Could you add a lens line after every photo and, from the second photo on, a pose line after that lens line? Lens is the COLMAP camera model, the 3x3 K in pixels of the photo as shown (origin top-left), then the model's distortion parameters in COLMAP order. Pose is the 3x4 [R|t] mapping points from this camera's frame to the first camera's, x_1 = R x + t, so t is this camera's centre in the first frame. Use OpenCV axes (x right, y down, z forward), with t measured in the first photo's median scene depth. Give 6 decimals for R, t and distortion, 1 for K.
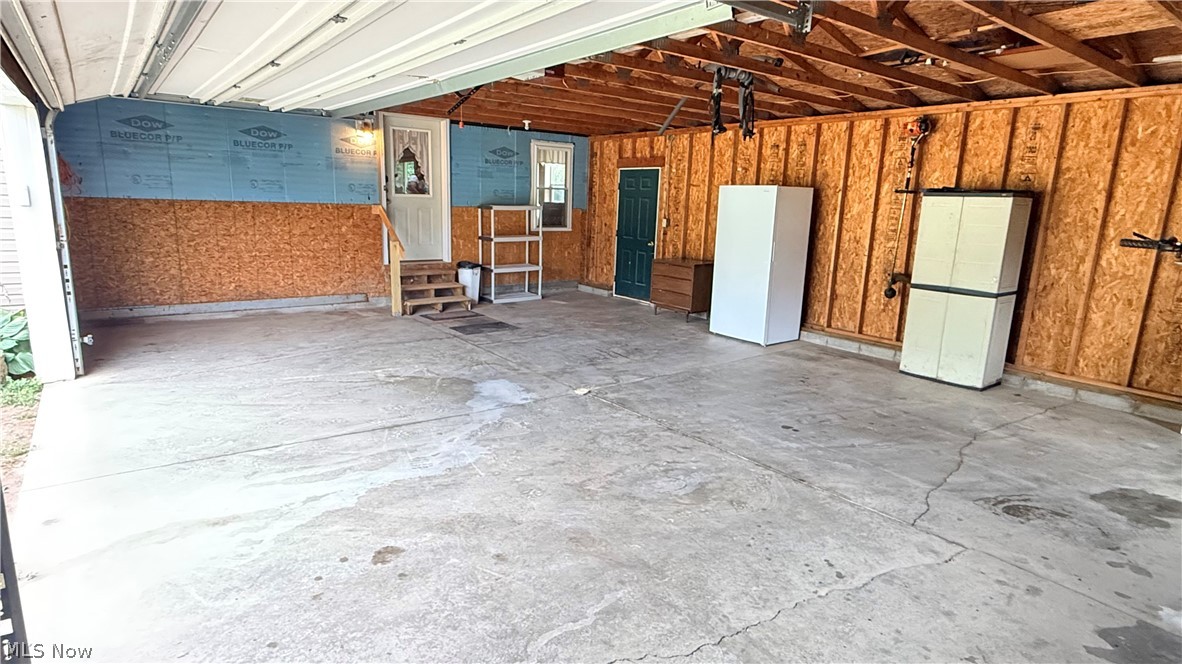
lens RADIAL K [[638.3, 0, 585.9], [0, 638.3, 326.5], [0, 0, 1]] dist [0.002193, -0.000586]
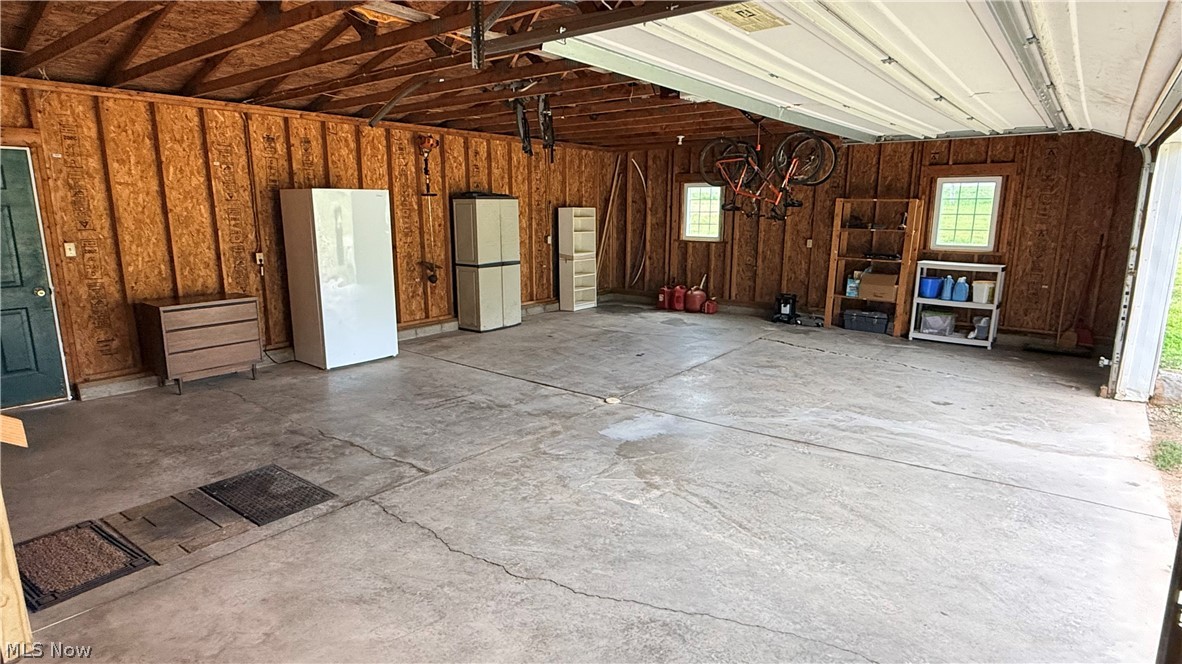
lens RADIAL K [[638.3, 0, 585.7], [0, 638.3, 340.5], [0, 0, 1]] dist [0.002193, -0.000586]
pose [[-0.255094, -0.231929, 0.938688, -0.960842], [0.181532, 0.942056, 0.282093, -0.293695], [-0.949723, 0.242362, -0.198210, 1.262515]]
